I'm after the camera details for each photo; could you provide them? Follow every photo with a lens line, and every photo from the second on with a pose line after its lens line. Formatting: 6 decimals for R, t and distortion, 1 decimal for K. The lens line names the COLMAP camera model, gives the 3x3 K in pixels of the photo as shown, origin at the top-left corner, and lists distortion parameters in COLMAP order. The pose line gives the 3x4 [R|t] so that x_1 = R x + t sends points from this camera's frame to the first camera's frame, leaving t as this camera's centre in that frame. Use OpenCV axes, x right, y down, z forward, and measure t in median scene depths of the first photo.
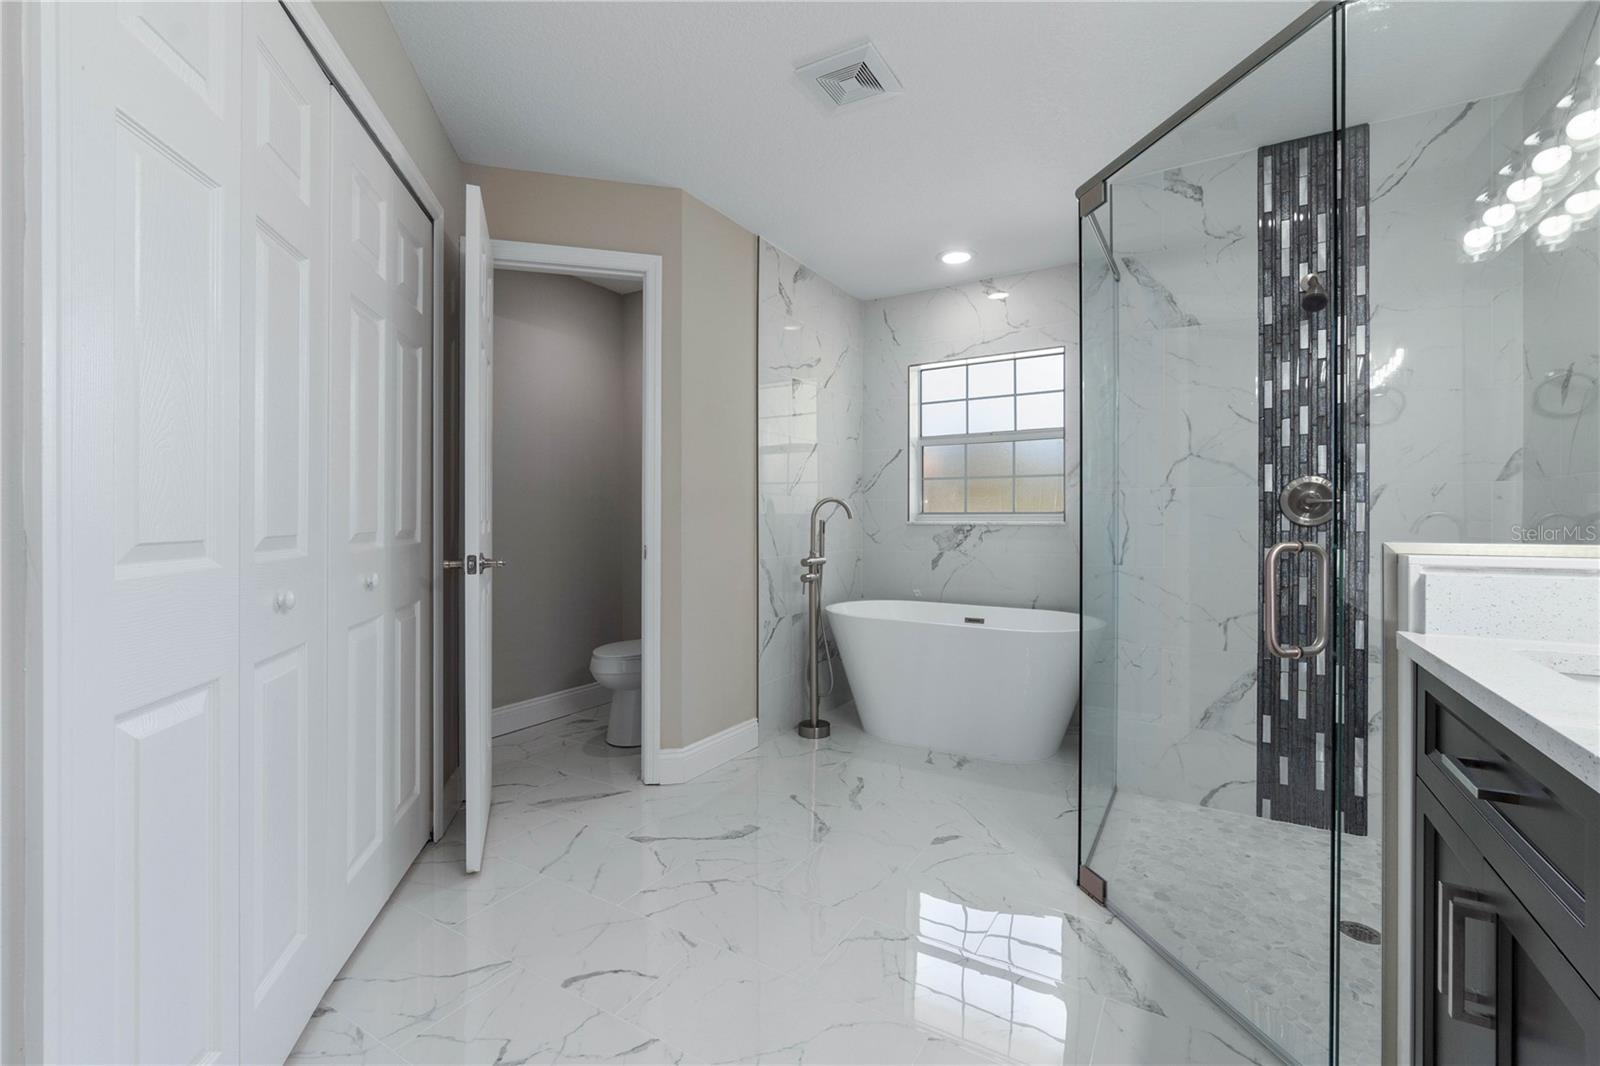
lens RADIAL K [[689.5, 0, 801.8], [0, 689.5, 522.1], [0, 0, 1]] dist [-0.003758, 0.000171]
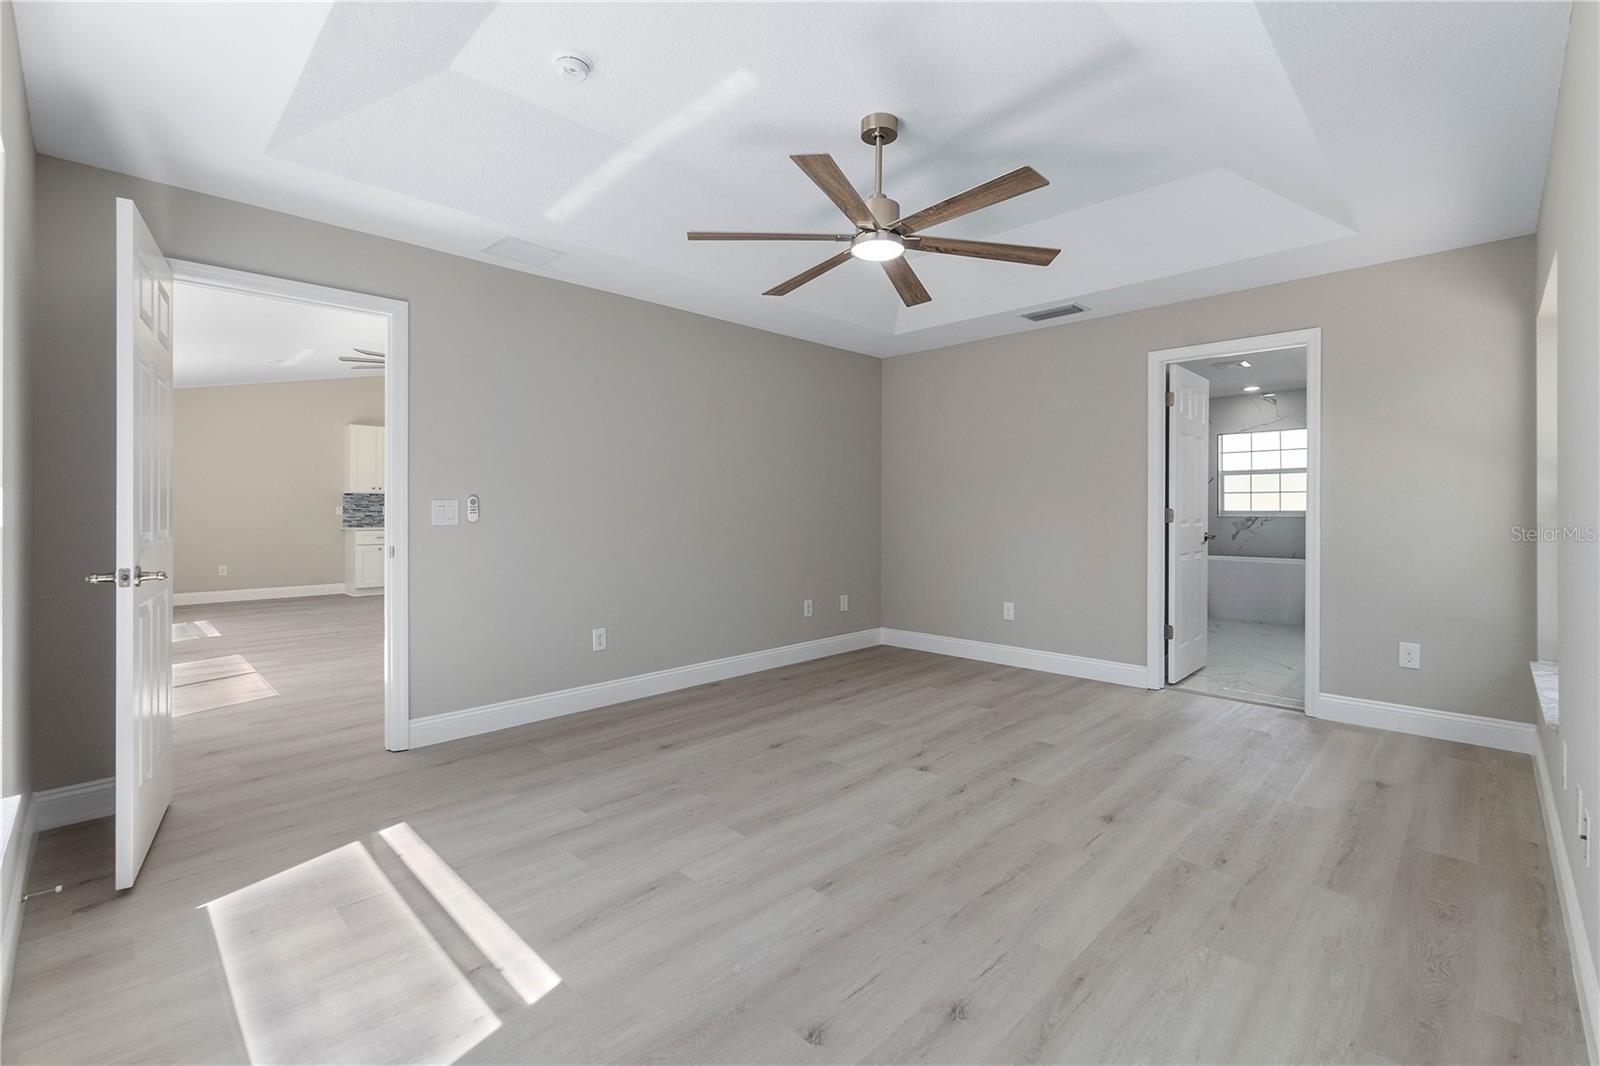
lens RADIAL K [[693.8, 0, 805.8], [0, 693.8, 514.3], [0, 0, 1]] dist [-0.001573, 0.000252]
pose [[0.971103, -0.001551, -0.238656, -0.842576], [0.001613, 0.999999, 0.000065, -0.009777], [0.238655, -0.000448, 0.971104, -1.953521]]
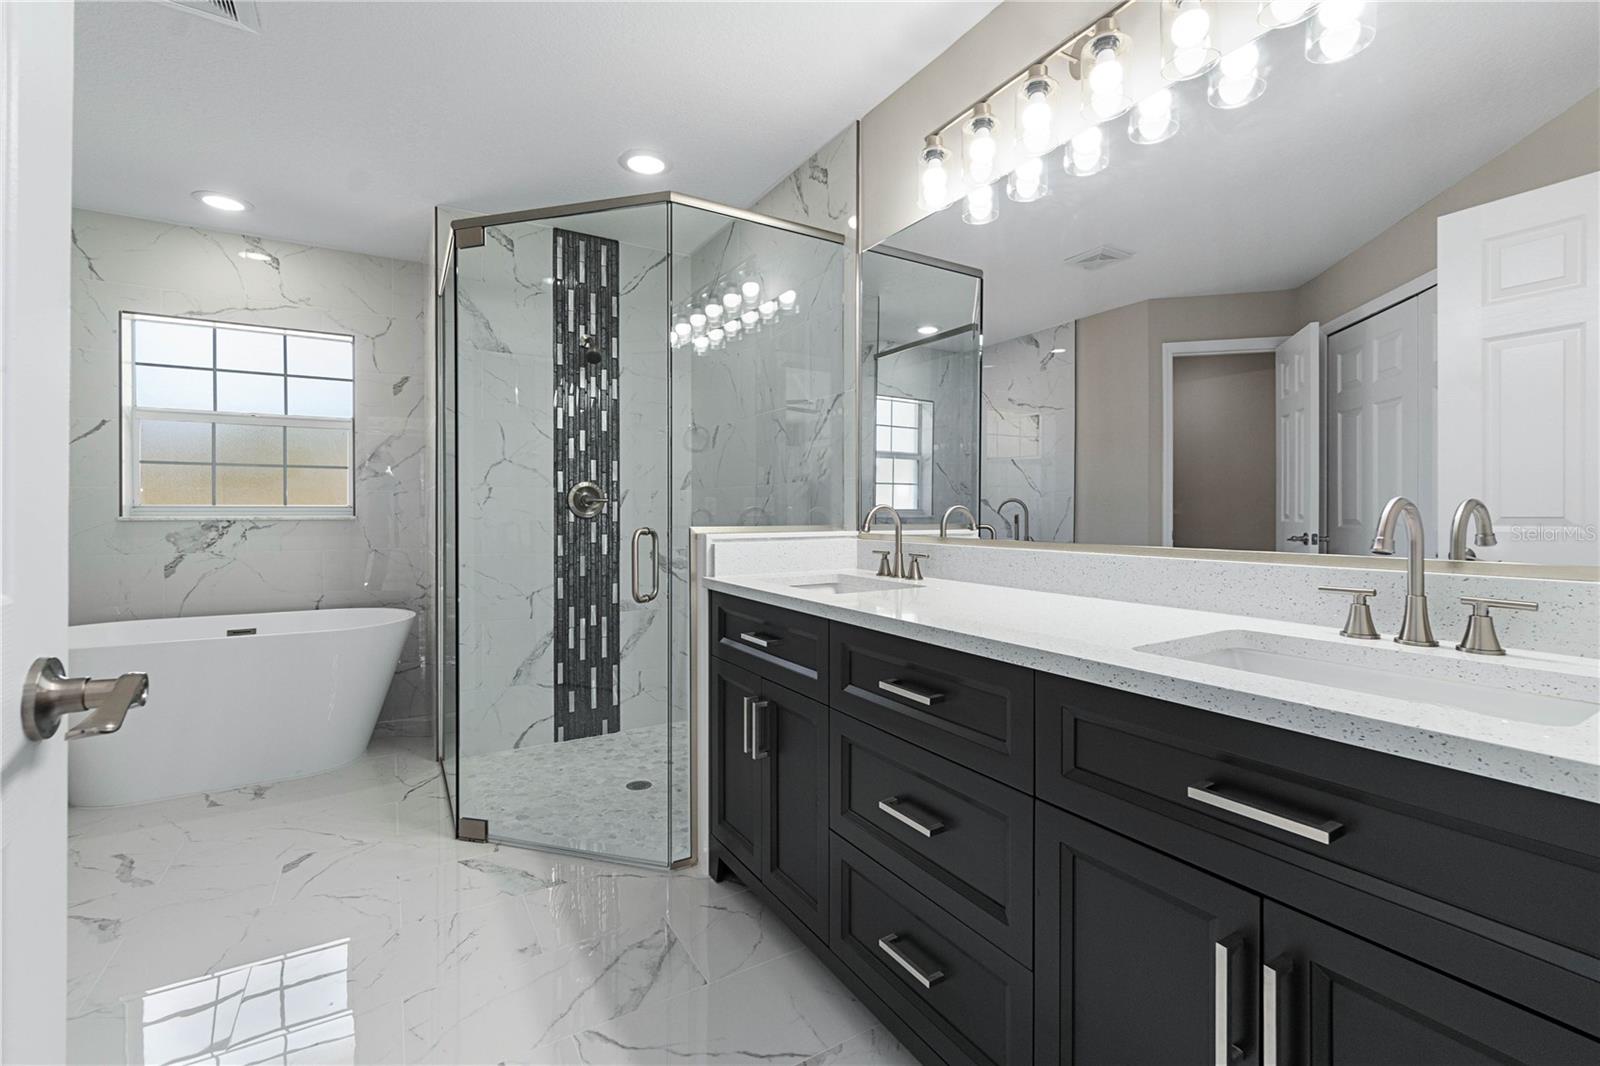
lens RADIAL K [[693.8, 0, 805.8], [0, 693.8, 514.3], [0, 0, 1]] dist [-0.001573, 0.000252]
pose [[0.468677, -0.004160, 0.883360, -0.274596], [0.004864, 0.999986, 0.002129, -0.002849], [-0.883356, 0.003299, 0.468691, -0.033753]]
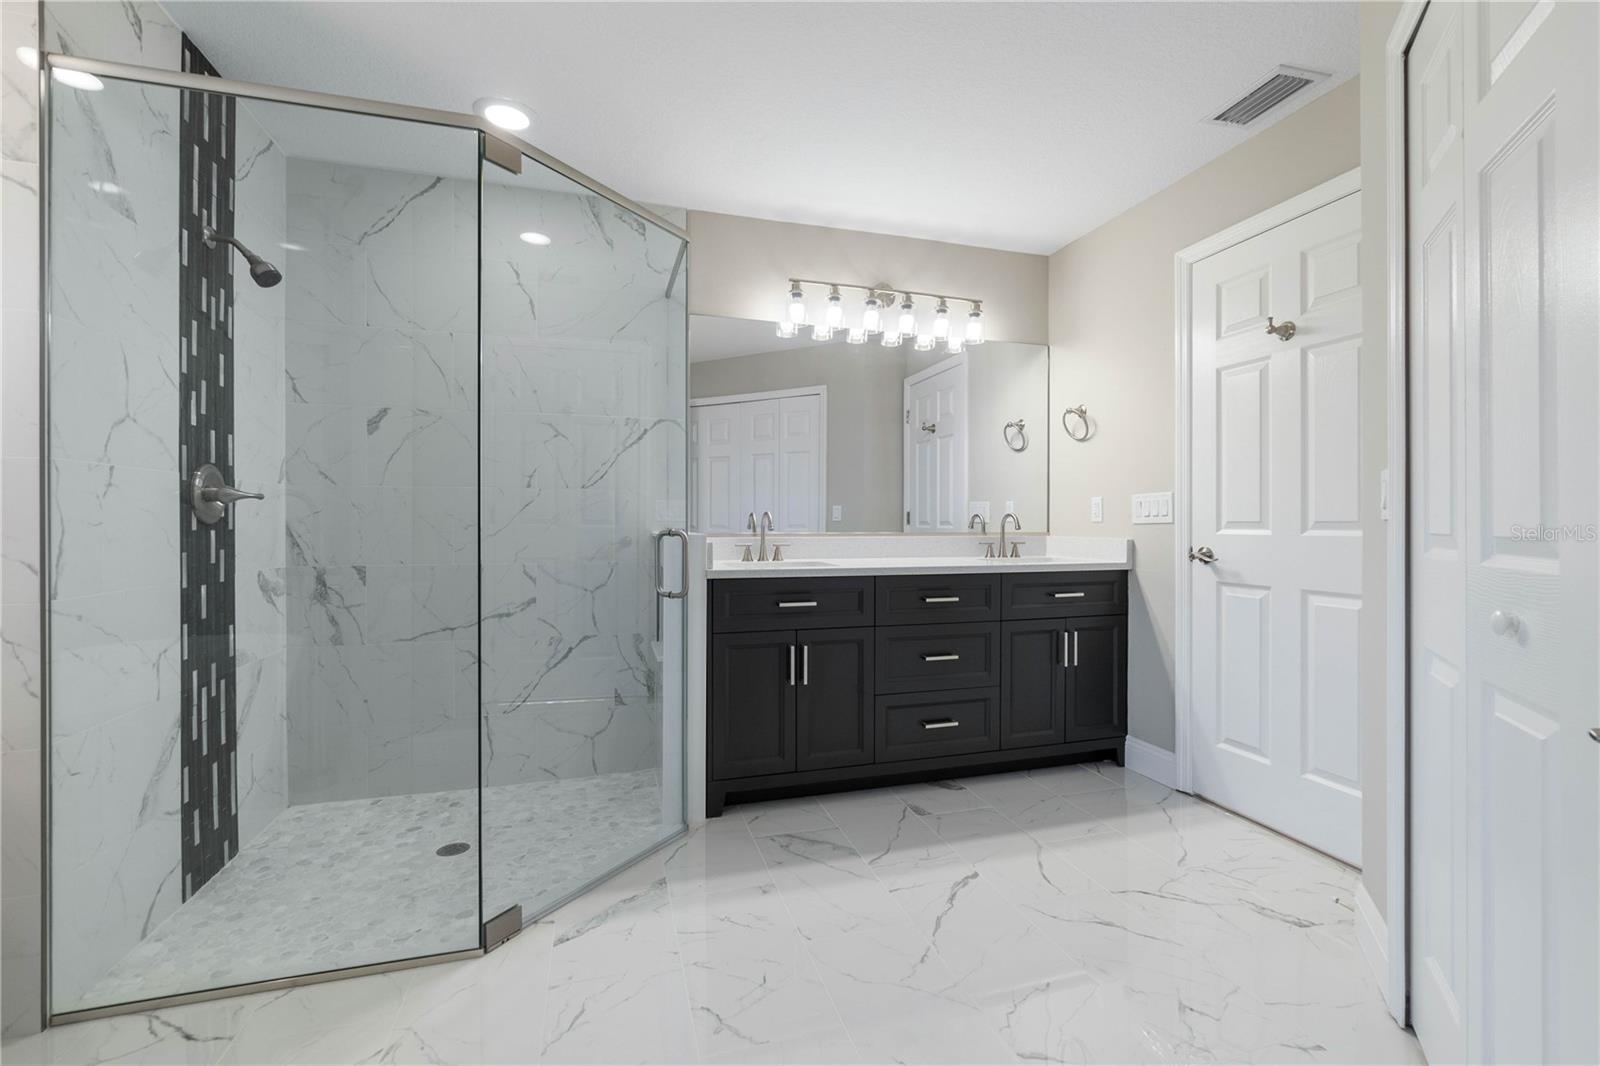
lens RADIAL K [[689.5, 0, 801.8], [0, 689.5, 522.1], [0, 0, 1]] dist [-0.003758, 0.000171]
pose [[-0.737064, -0.002533, 0.675819, -0.367302], [0.002113, 0.999979, 0.006053, -0.000186], [-0.675820, 0.005890, -0.737043, 1.113903]]
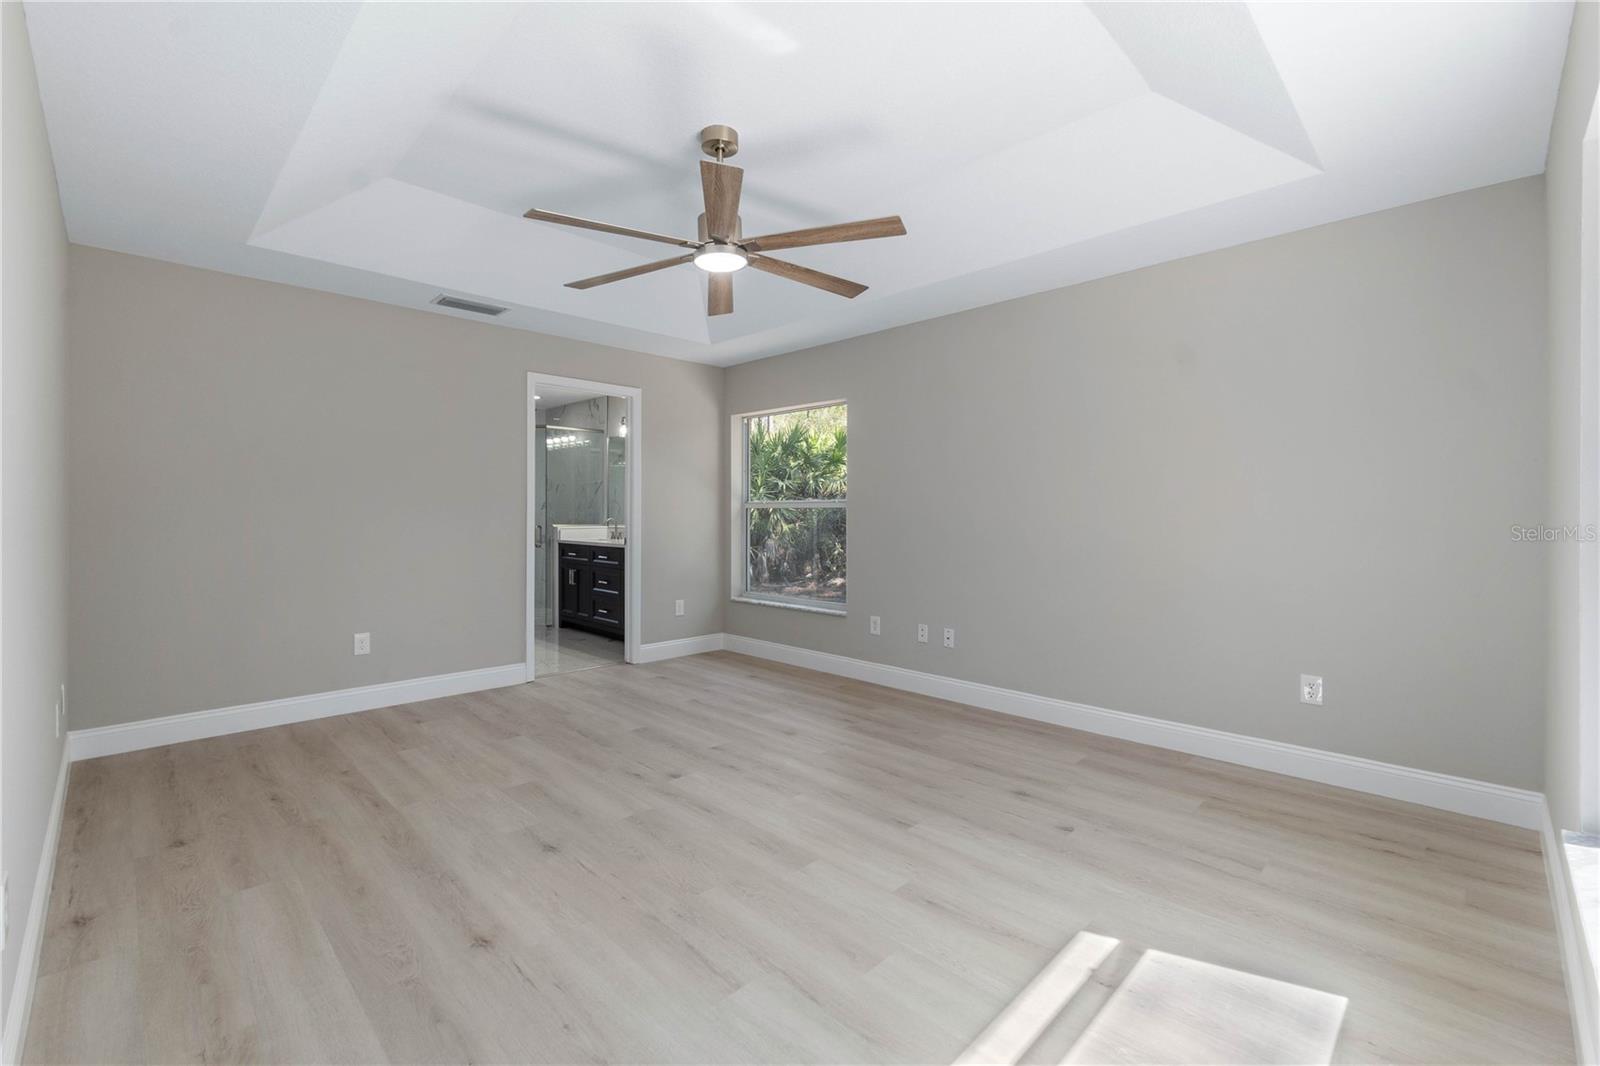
lens RADIAL K [[689.5, 0, 801.8], [0, 689.5, 522.1], [0, 0, 1]] dist [-0.003758, 0.000171]
pose [[0.247712, -0.011394, 0.968767, -2.099580], [0.002384, 0.999935, 0.011151, -0.025791], [-0.968831, -0.000452, 0.247723, -1.216036]]
